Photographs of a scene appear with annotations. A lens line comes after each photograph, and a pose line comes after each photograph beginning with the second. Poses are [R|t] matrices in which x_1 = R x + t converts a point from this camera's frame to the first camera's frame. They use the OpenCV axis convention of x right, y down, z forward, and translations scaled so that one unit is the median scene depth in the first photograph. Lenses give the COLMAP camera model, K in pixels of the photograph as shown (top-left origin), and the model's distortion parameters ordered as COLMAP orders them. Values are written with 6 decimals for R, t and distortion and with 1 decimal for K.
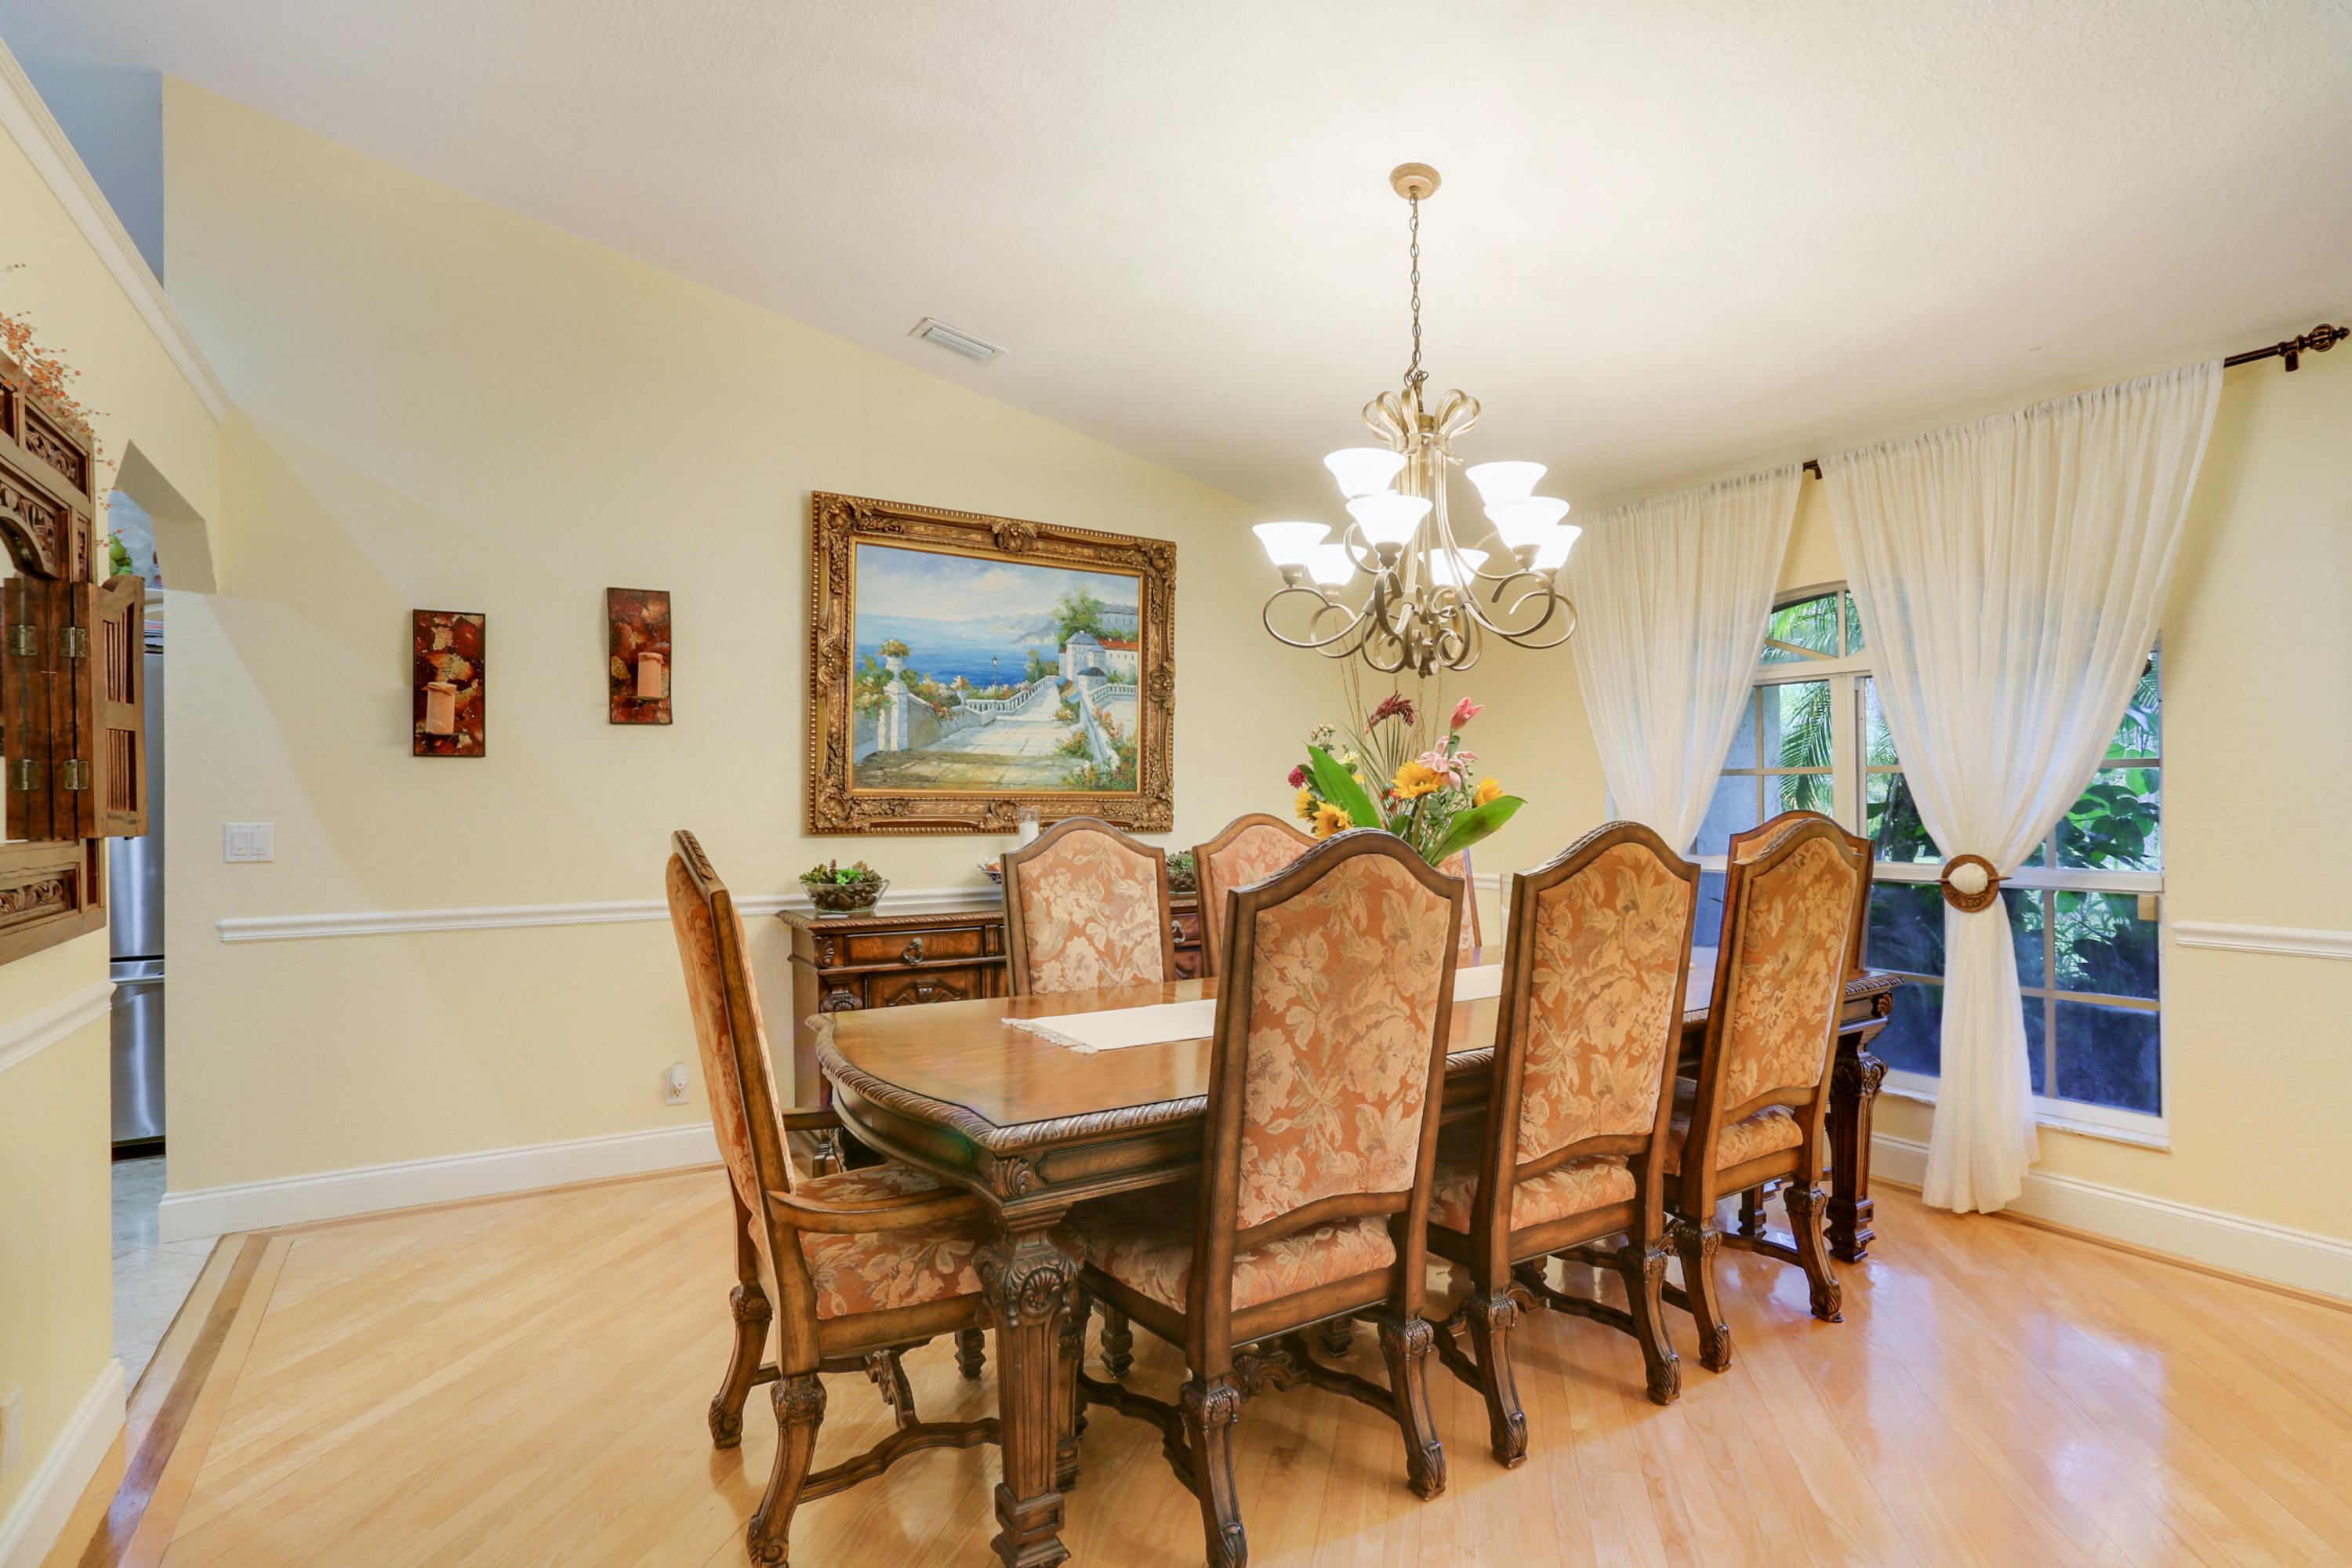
lens RADIAL K [[1155.6, 0, 1176.0], [0, 1155.6, 784.0], [0, 0, 1]] dist [-0.080561, 0.030931]
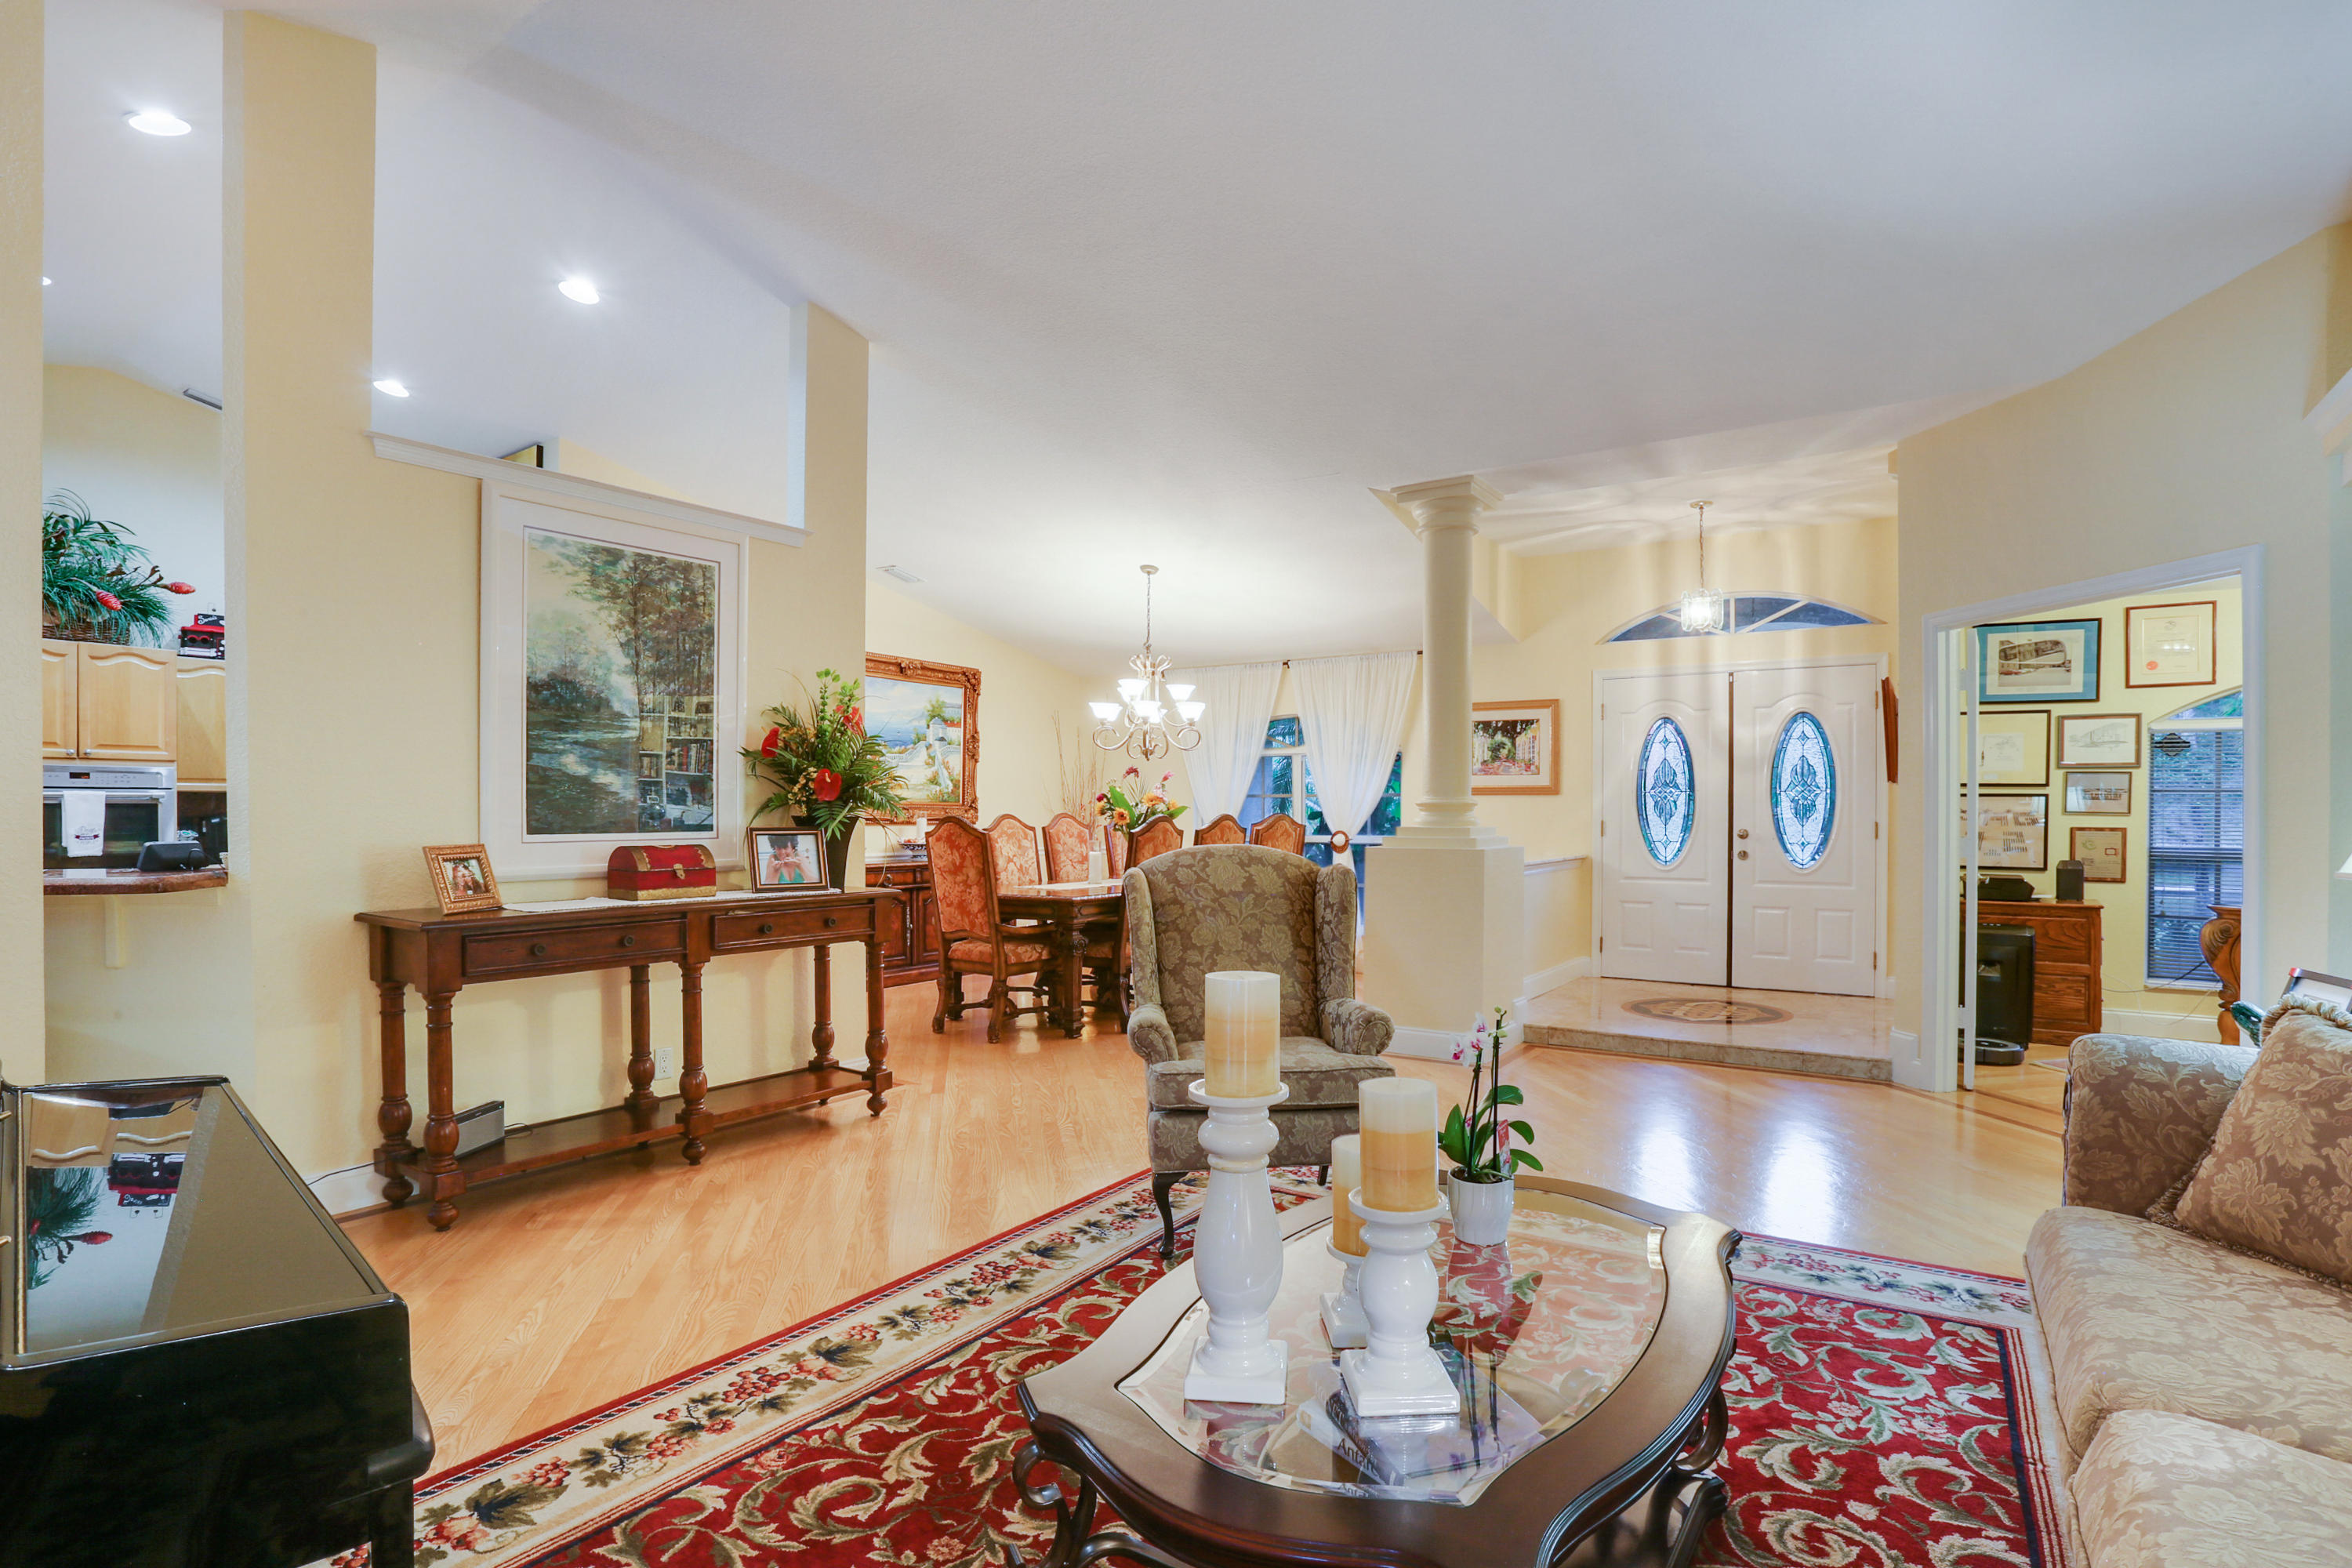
lens RADIAL K [[1158.2, 0, 1171.1], [0, 1158.2, 817.1], [0, 0, 1]] dist [-0.072532, 0.031916]
pose [[0.919571, 0.001730, 0.392920, -0.546713], [-0.008482, 0.999845, 0.015449, -0.003265], [-0.392832, -0.017539, 0.919443, -1.027048]]
